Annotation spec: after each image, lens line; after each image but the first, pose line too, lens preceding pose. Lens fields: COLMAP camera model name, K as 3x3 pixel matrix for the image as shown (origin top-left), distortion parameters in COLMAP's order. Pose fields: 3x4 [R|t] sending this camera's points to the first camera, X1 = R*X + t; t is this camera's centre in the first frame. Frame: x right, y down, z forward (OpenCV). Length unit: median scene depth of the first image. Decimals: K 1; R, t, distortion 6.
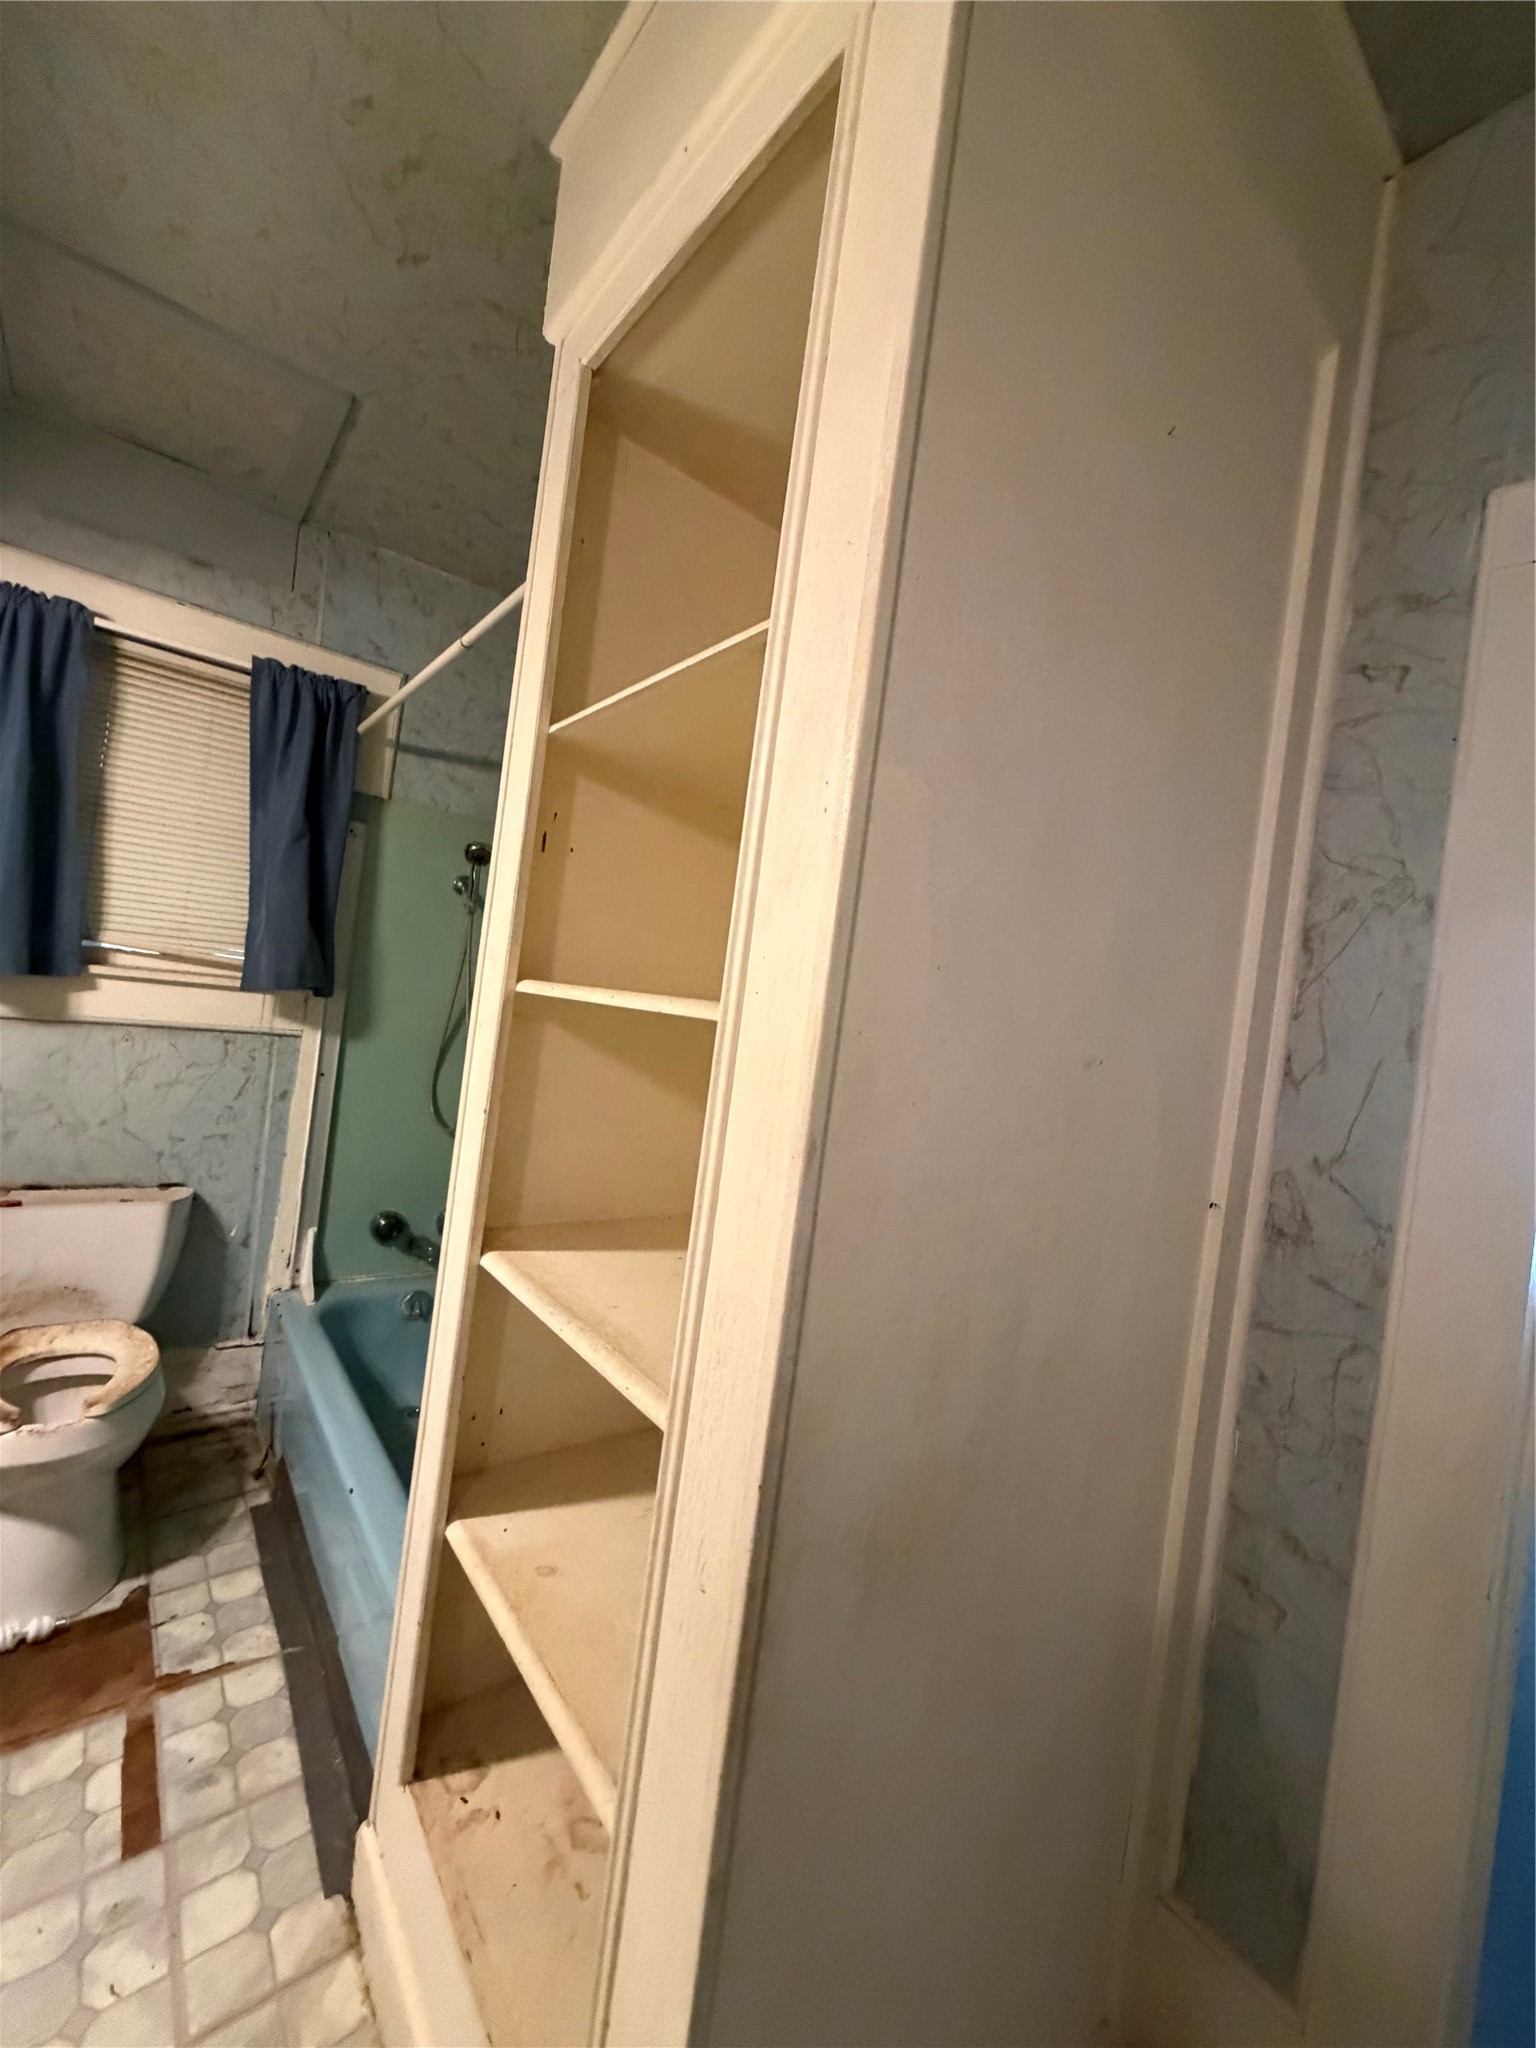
lens RADIAL K [[822.2, 0, 775.0], [0, 822.2, 1019.9], [0, 0, 1]] dist [-0.001314, 0.000310]
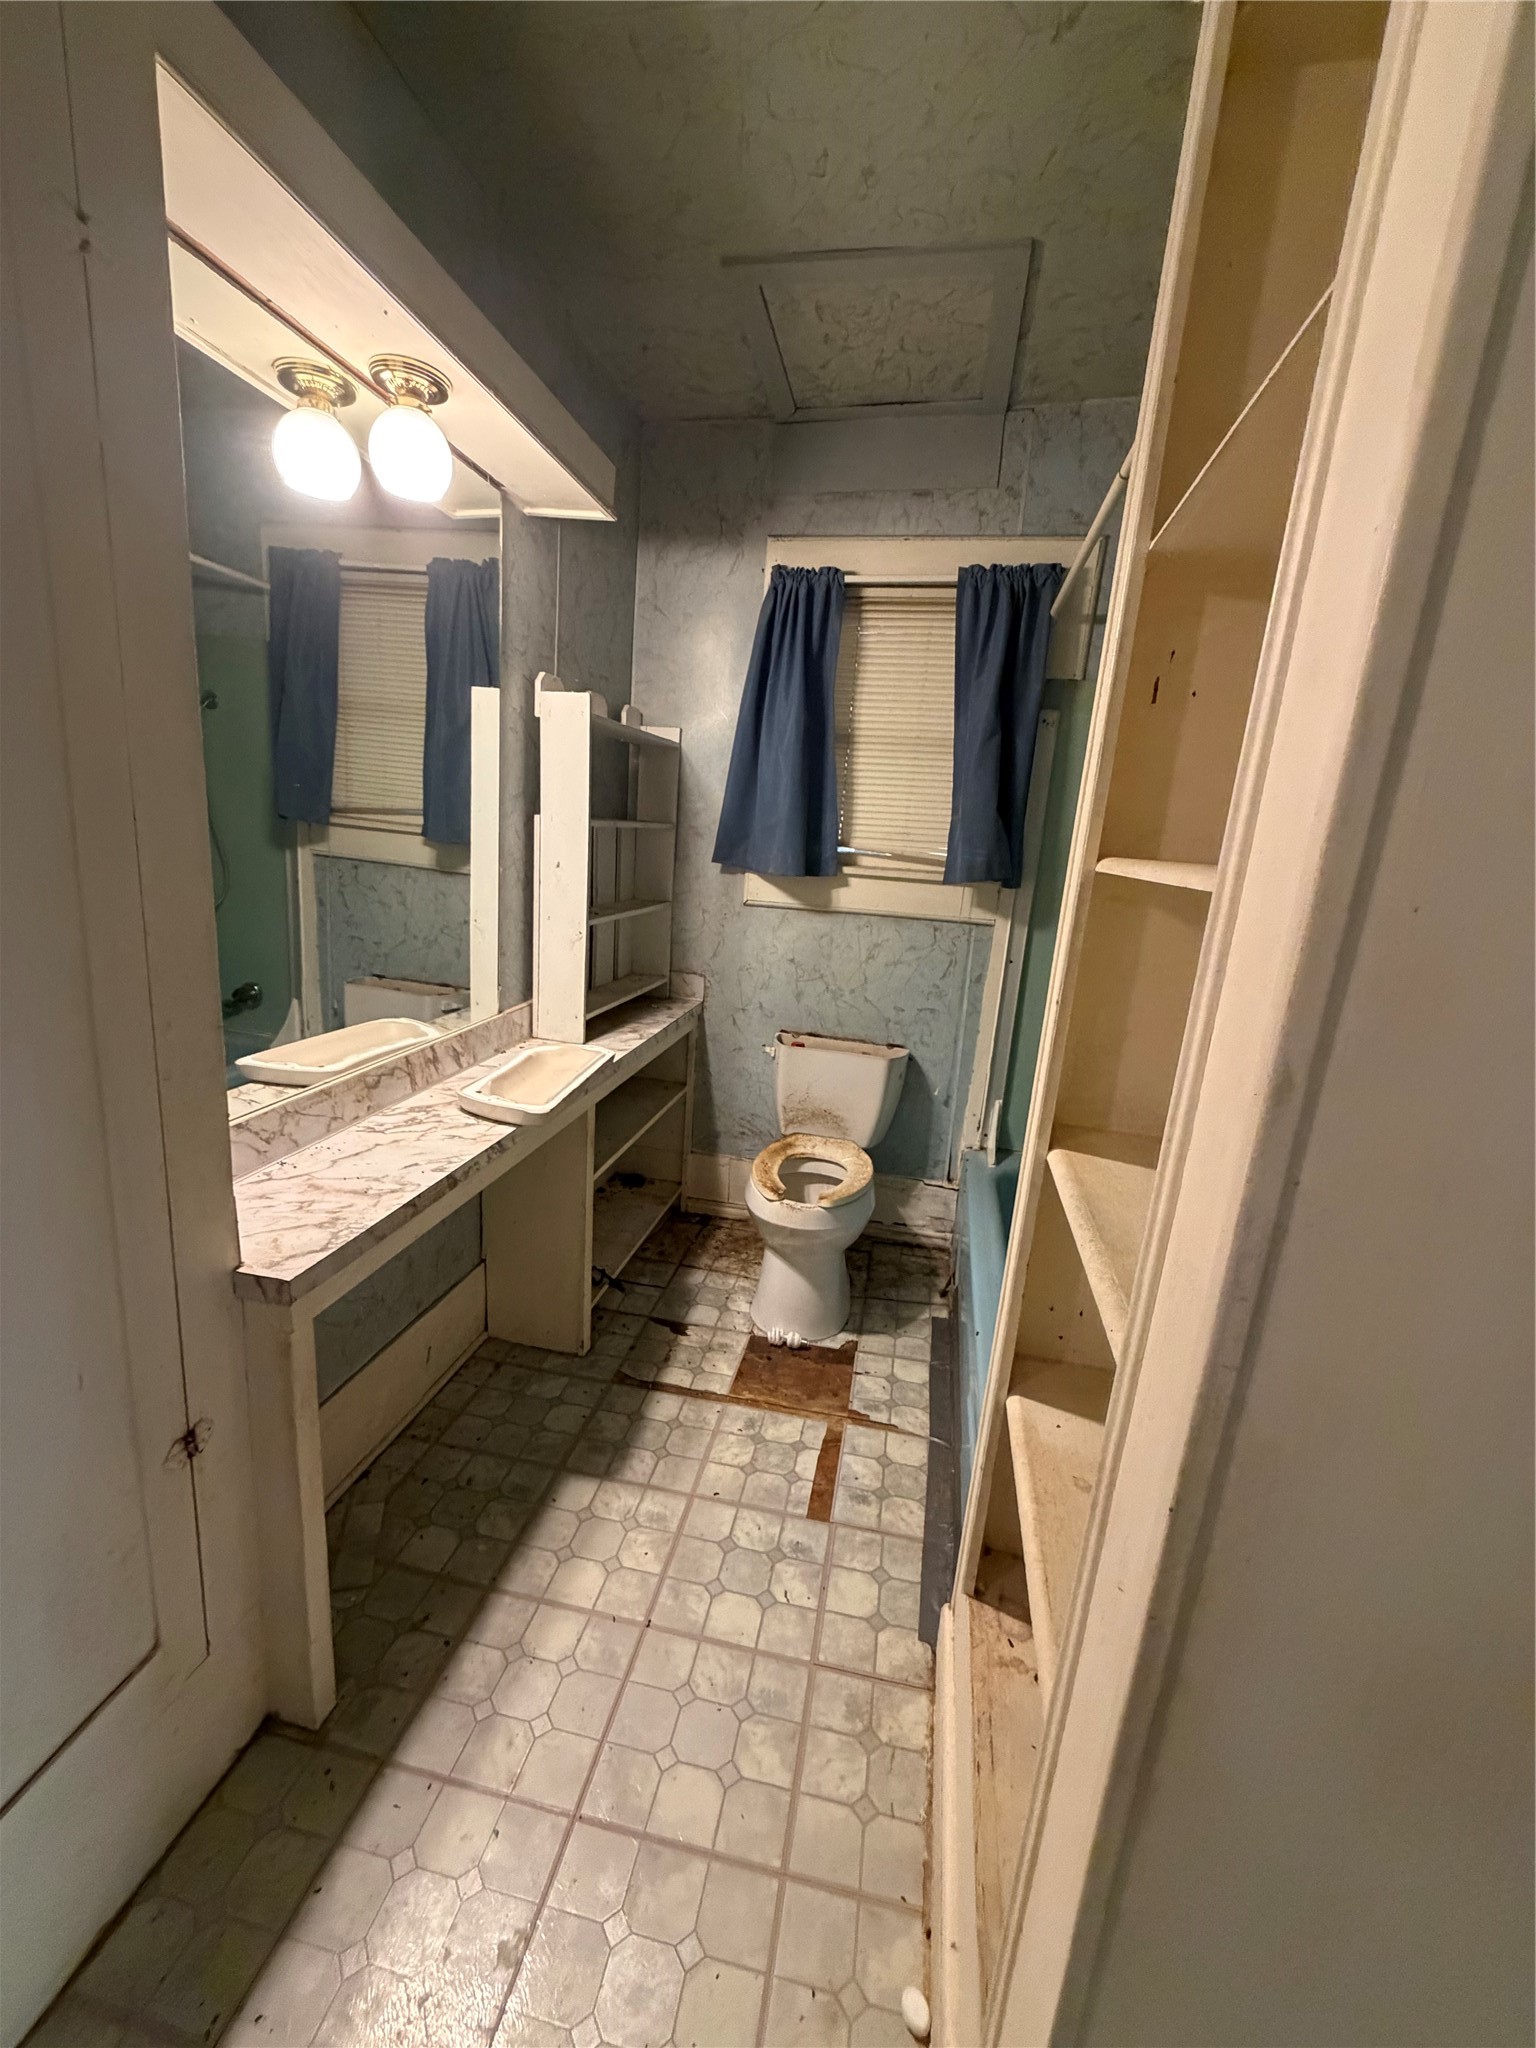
lens RADIAL K [[822.2, 0, 768.1], [0, 822.2, 1021.8], [0, 0, 1]] dist [-0.001314, 0.000310]
pose [[0.637187, 0.100140, -0.764176, 0.091253], [-0.000971, 0.991626, 0.129136, 0.007199], [0.770709, -0.081542, 0.631949, 0.087763]]
